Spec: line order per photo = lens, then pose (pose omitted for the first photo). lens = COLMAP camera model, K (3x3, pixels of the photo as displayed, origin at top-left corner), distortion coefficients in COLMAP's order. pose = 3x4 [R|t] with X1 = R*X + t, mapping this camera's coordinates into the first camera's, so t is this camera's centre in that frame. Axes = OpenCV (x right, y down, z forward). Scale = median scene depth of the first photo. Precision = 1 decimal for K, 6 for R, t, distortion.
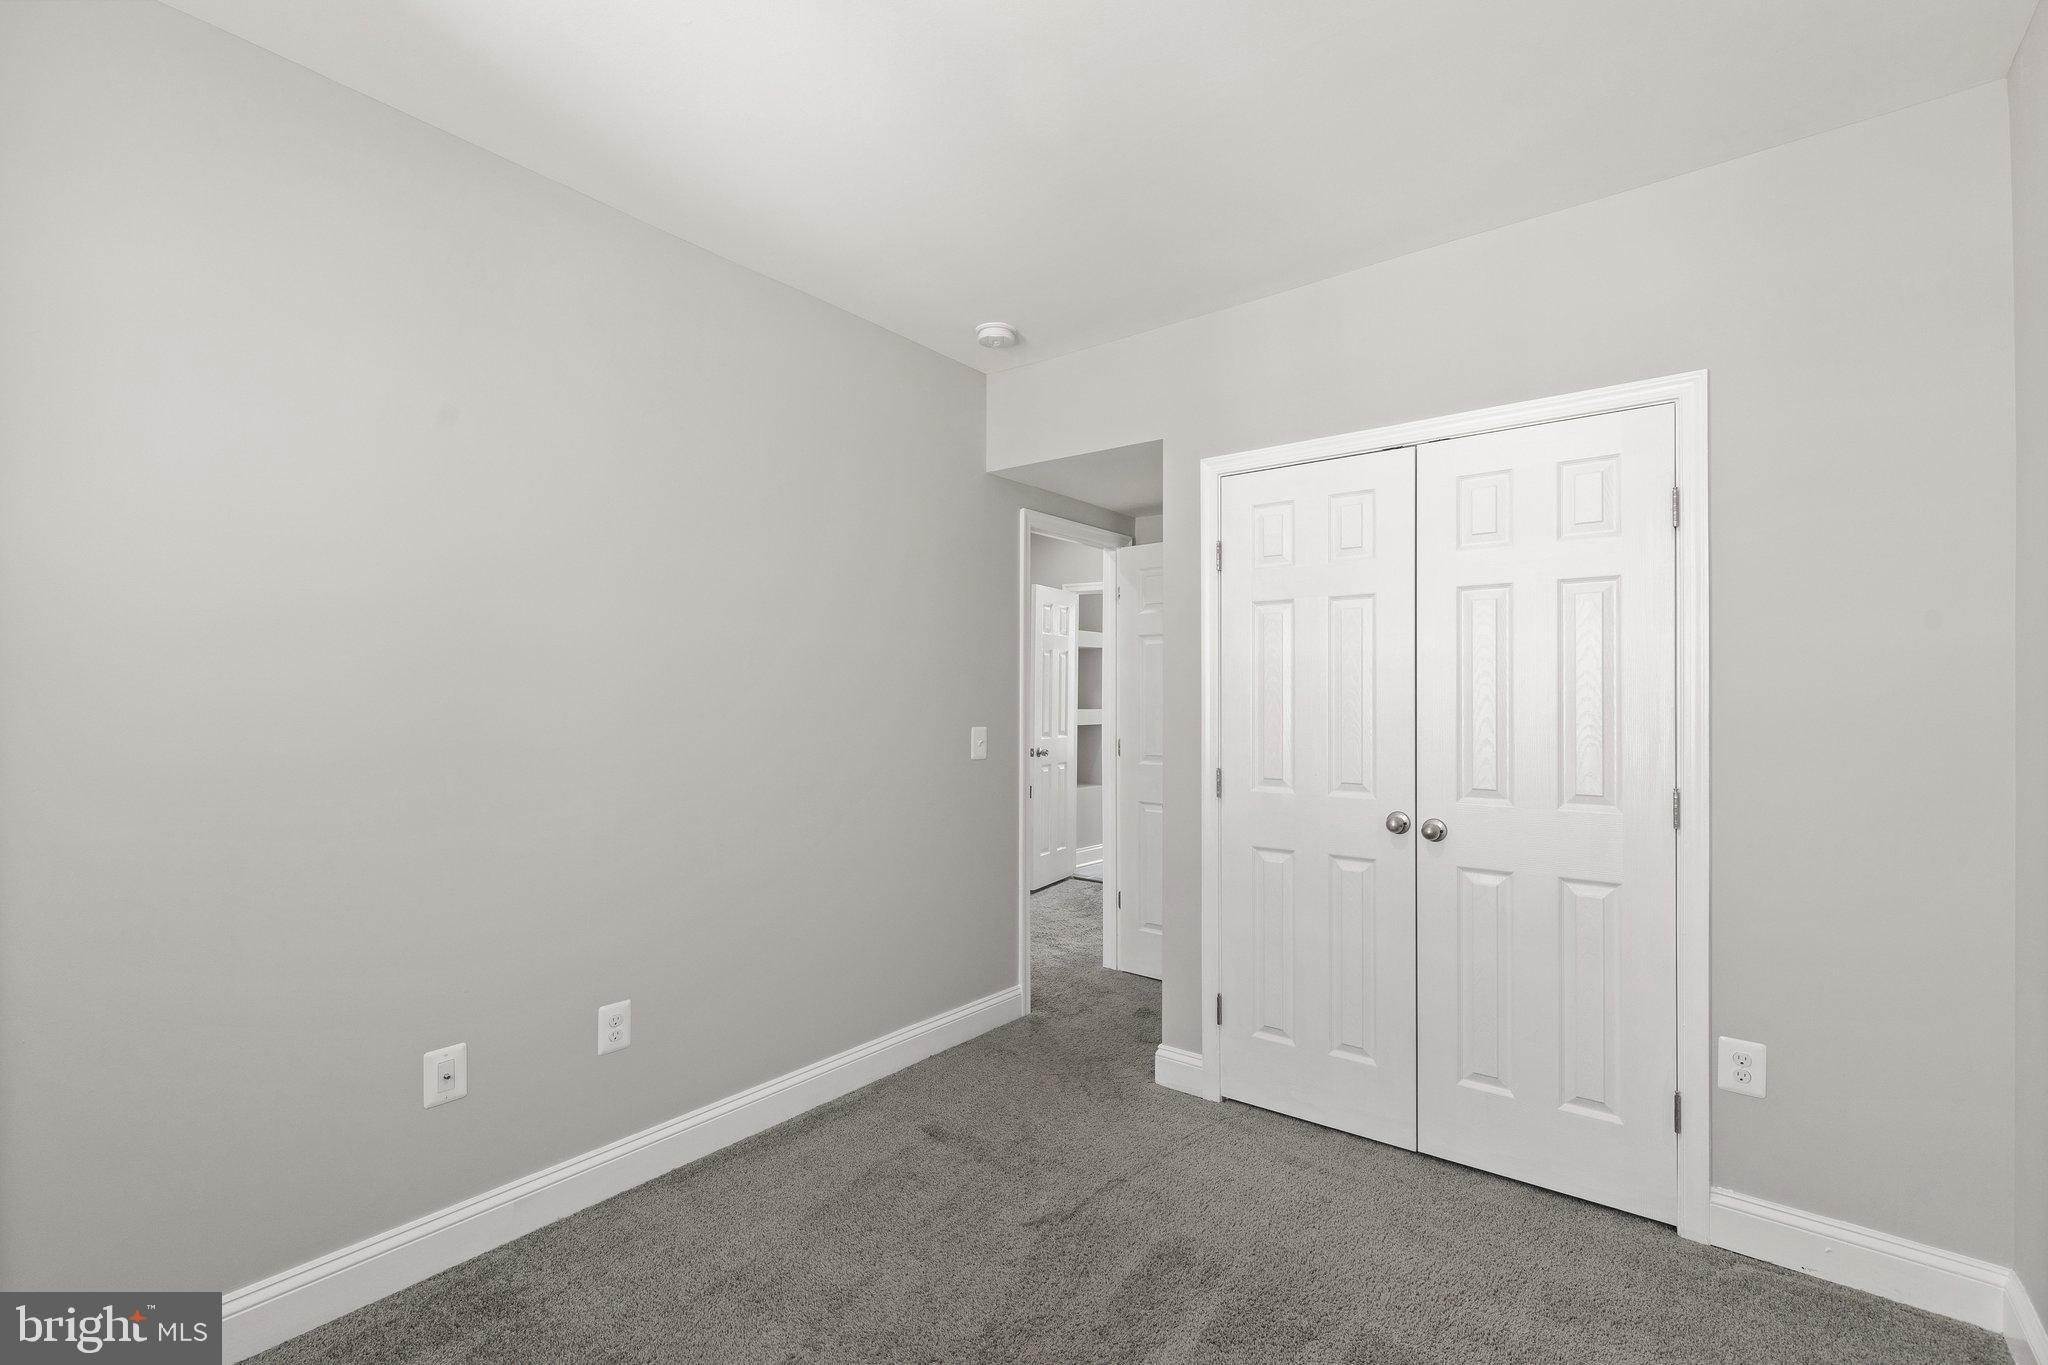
lens RADIAL K [[913.3, 0, 1029.7], [0, 913.3, 695.1], [0, 0, 1]] dist [0.003261, 0.000416]
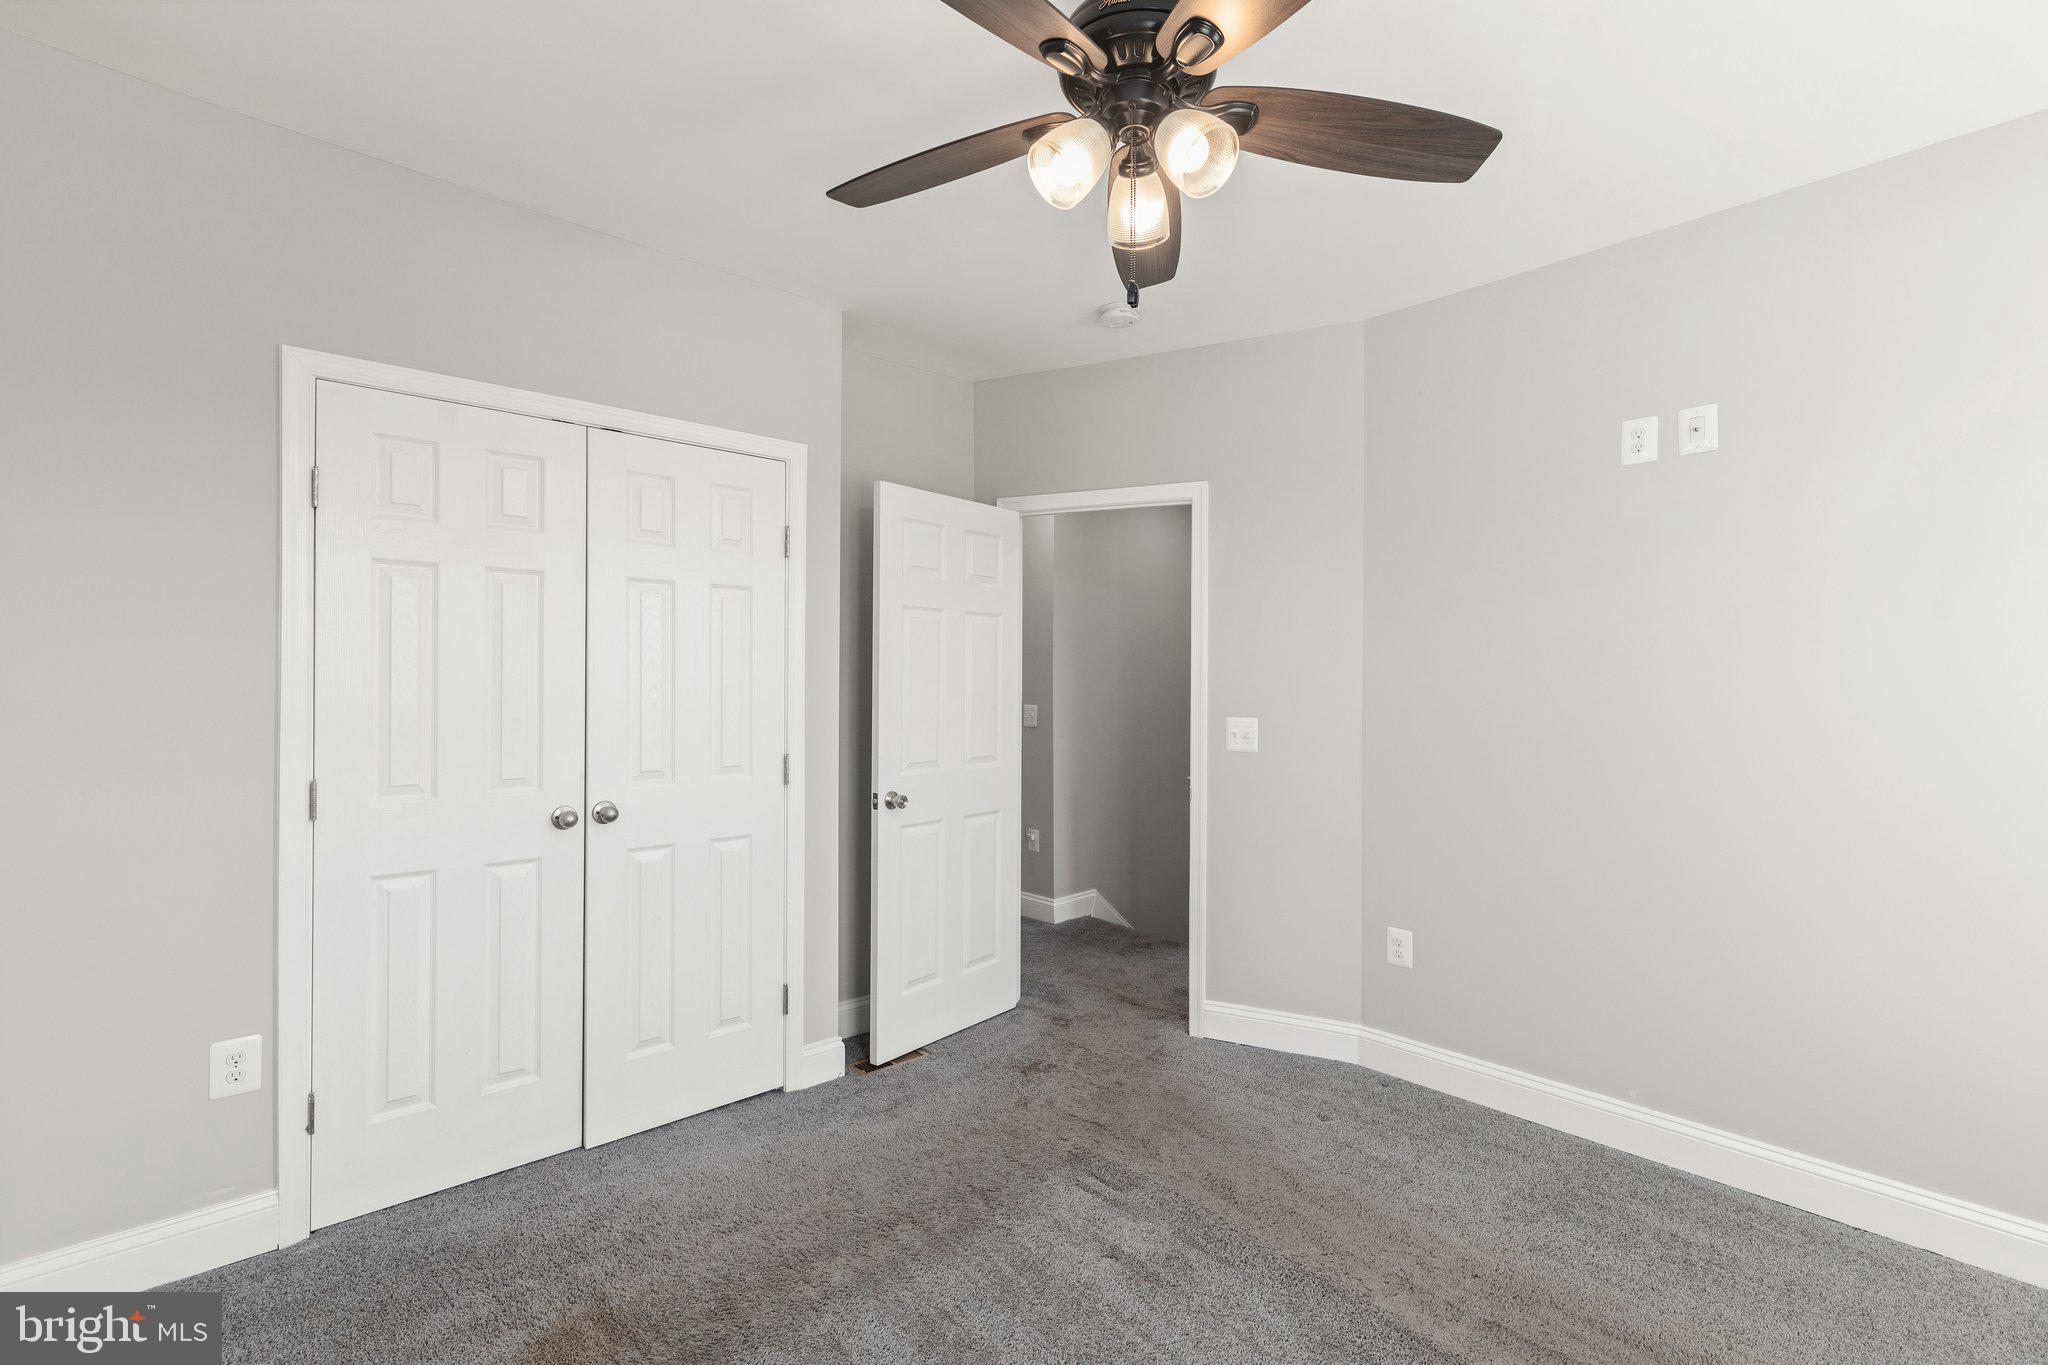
lens RADIAL K [[922.0, 0, 1024.0], [0, 922.0, 682.5], [0, 0, 1]] dist [0.002838, 0.000329]
pose [[0.210762, 0.008747, 0.977498, -0.451335], [-0.012167, 0.999906, -0.006324, 0.001116], [-0.977462, -0.010560, 0.210849, 0.335708]]
